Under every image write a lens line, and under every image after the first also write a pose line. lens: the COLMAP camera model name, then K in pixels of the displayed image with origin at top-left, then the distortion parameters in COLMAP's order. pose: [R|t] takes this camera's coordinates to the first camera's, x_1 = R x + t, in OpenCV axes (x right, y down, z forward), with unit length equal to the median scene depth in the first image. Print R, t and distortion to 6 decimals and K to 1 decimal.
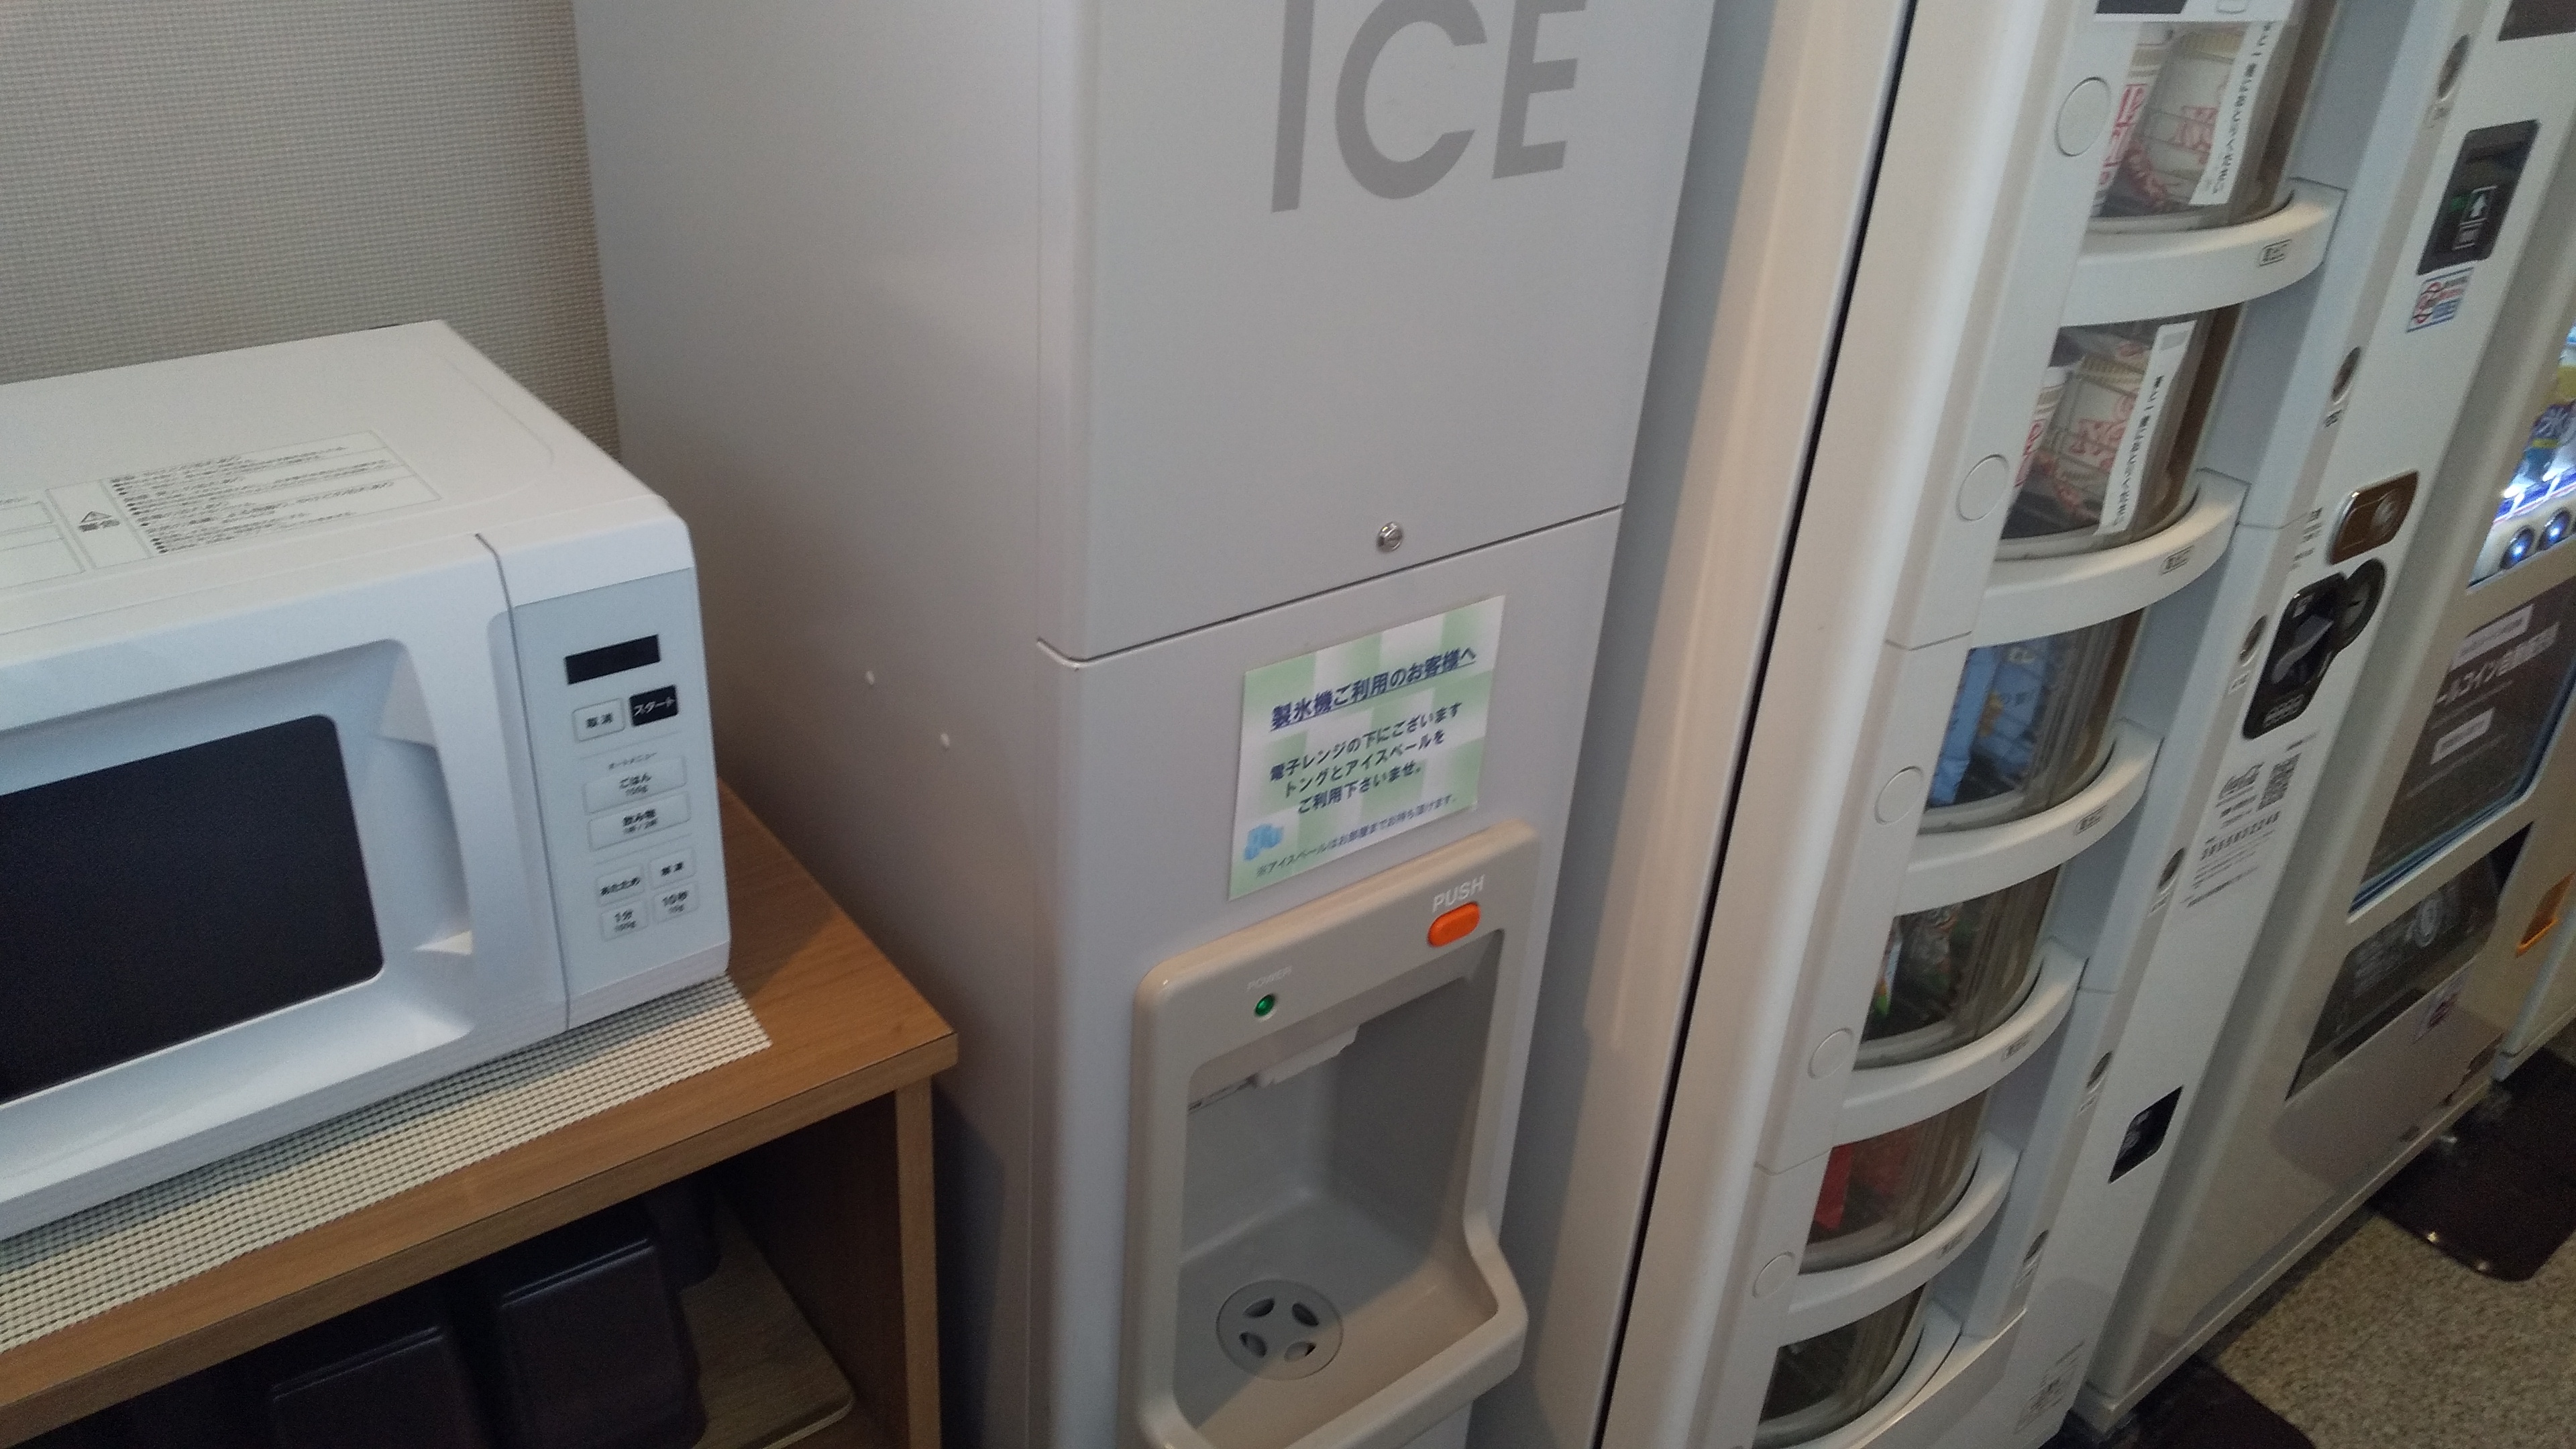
lens RADIAL K [[1898.6, 0, 1270.7], [0, 1898.6, 701.5], [0, 0, 1]] dist [0.056374, -0.123554]
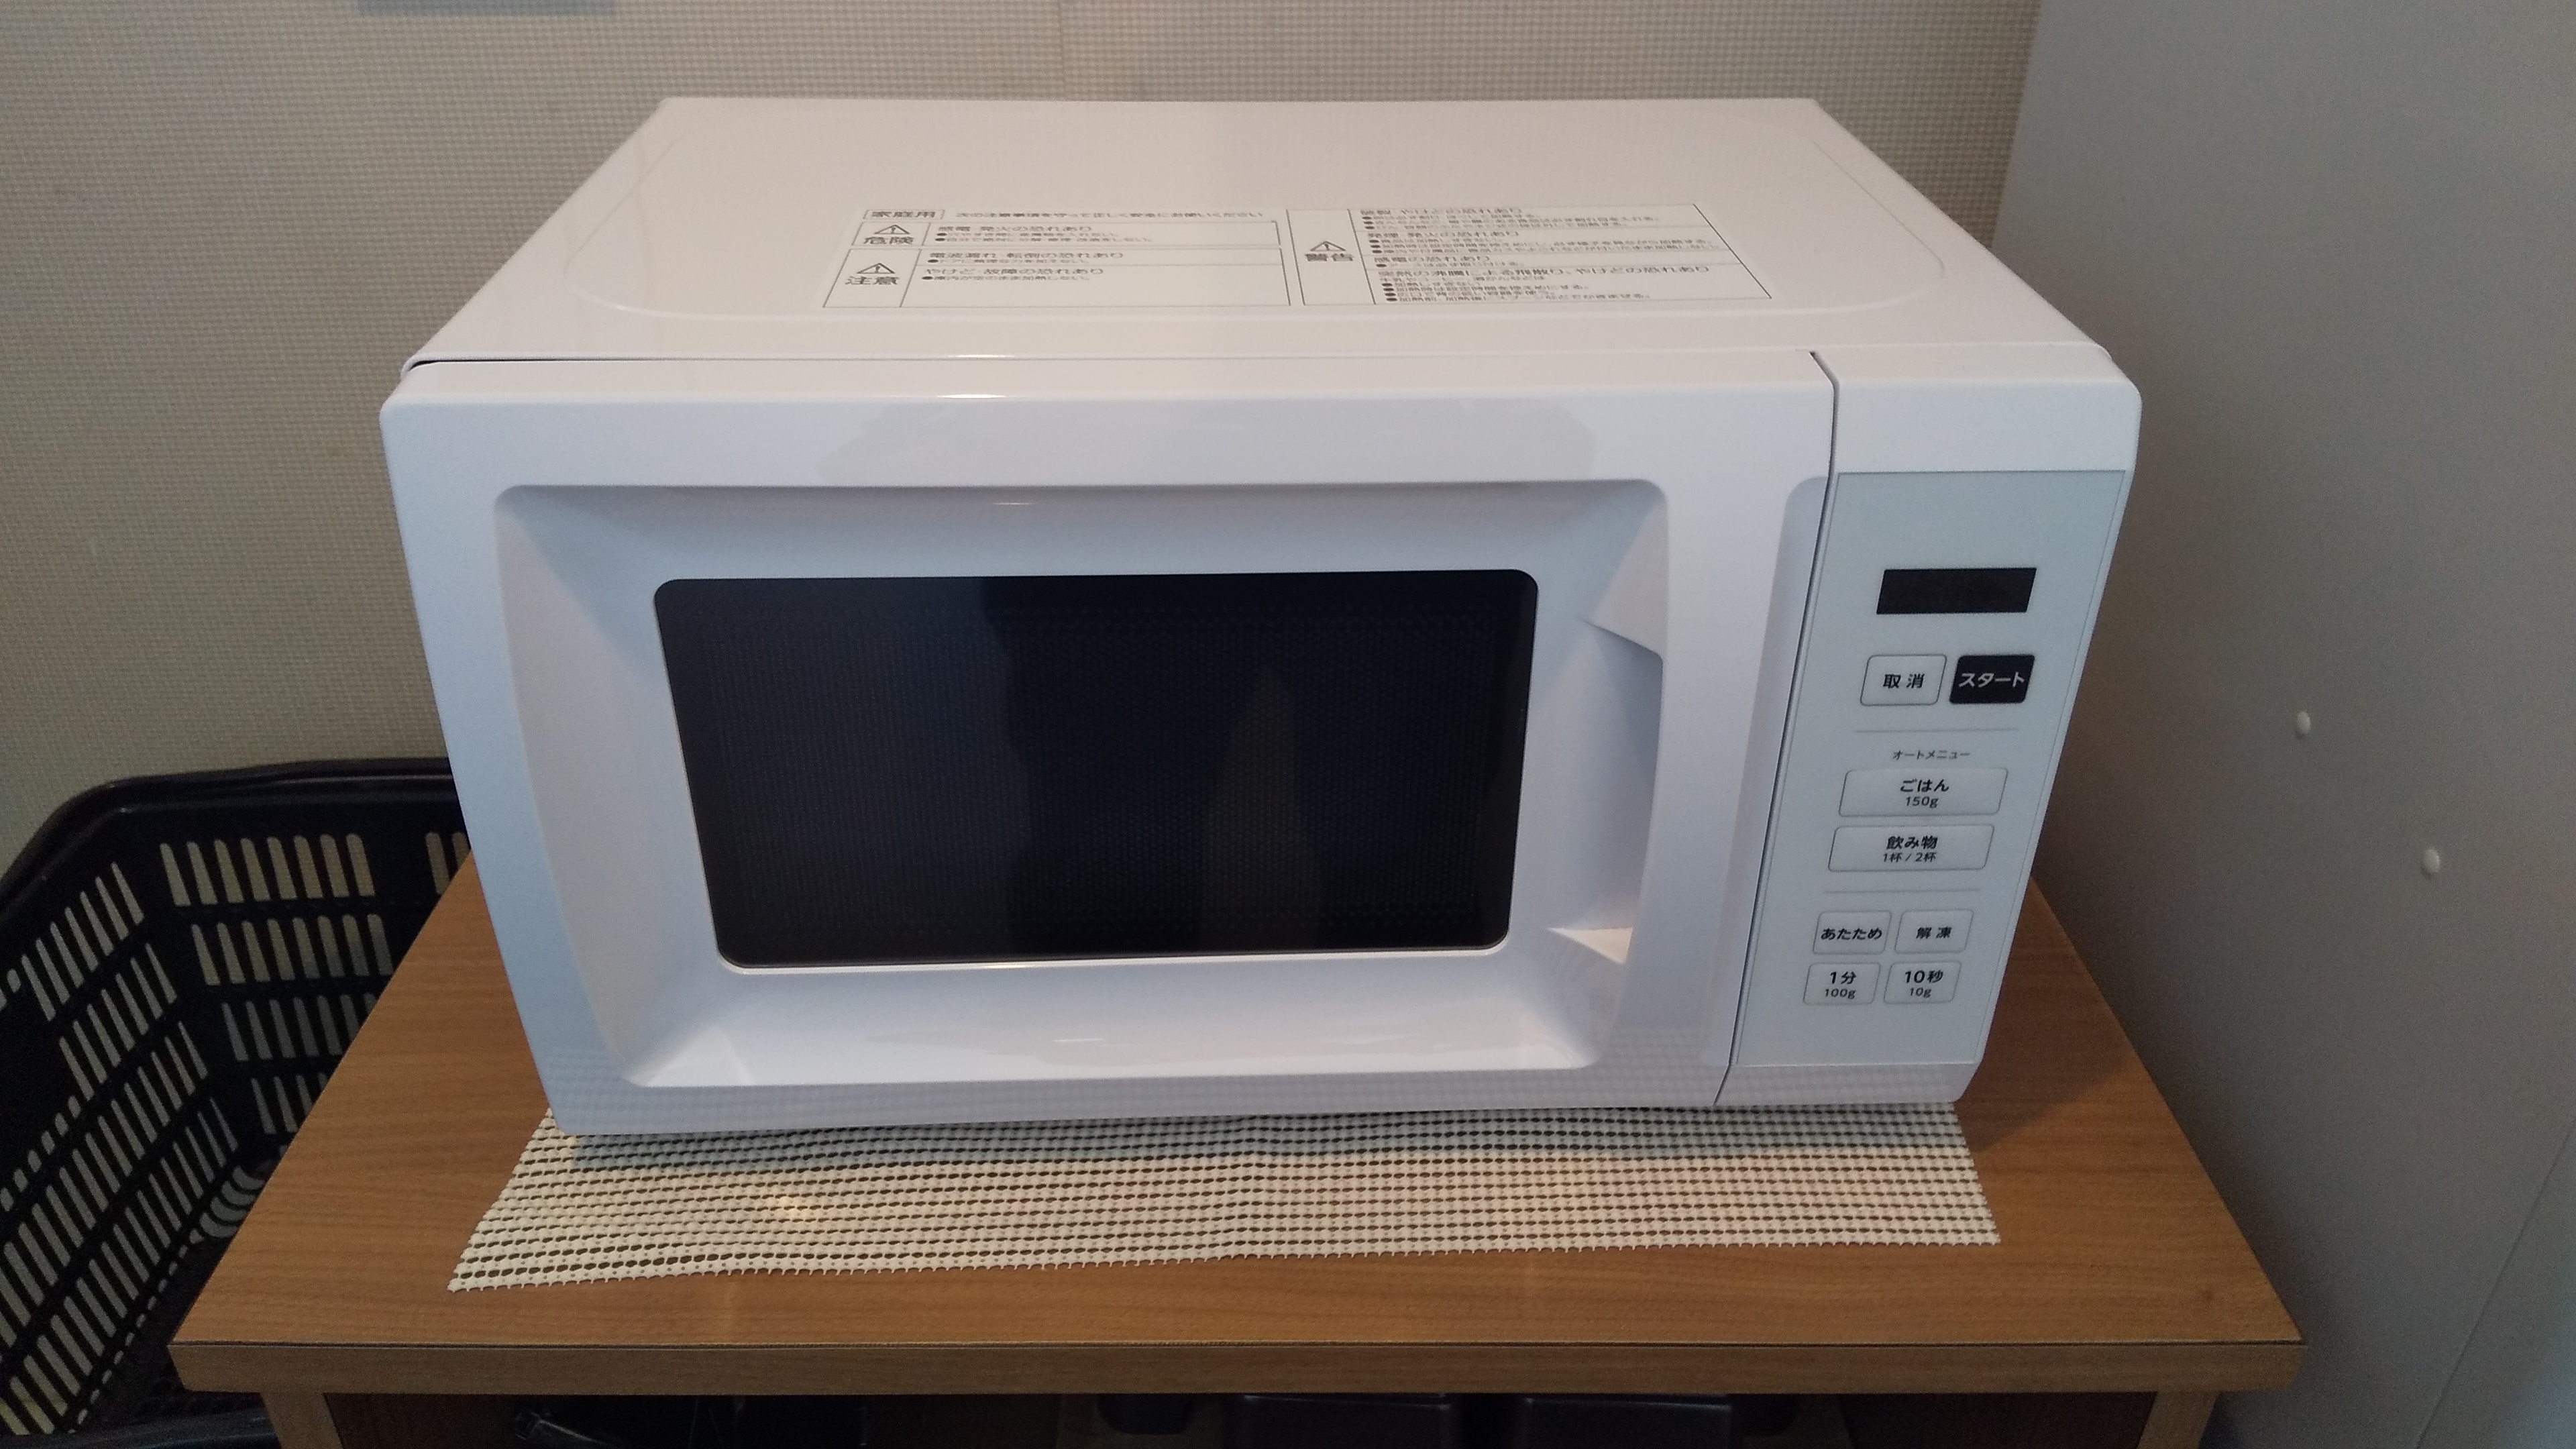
lens RADIAL K [[1898.6, 0, 1270.7], [0, 1898.6, 701.5], [0, 0, 1]] dist [0.056374, -0.123554]
pose [[0.799665, 0.254155, -0.544005, -0.171437], [-0.255652, 0.963892, 0.074525, 0.023032], [0.543303, 0.079481, 0.835766, 0.352349]]
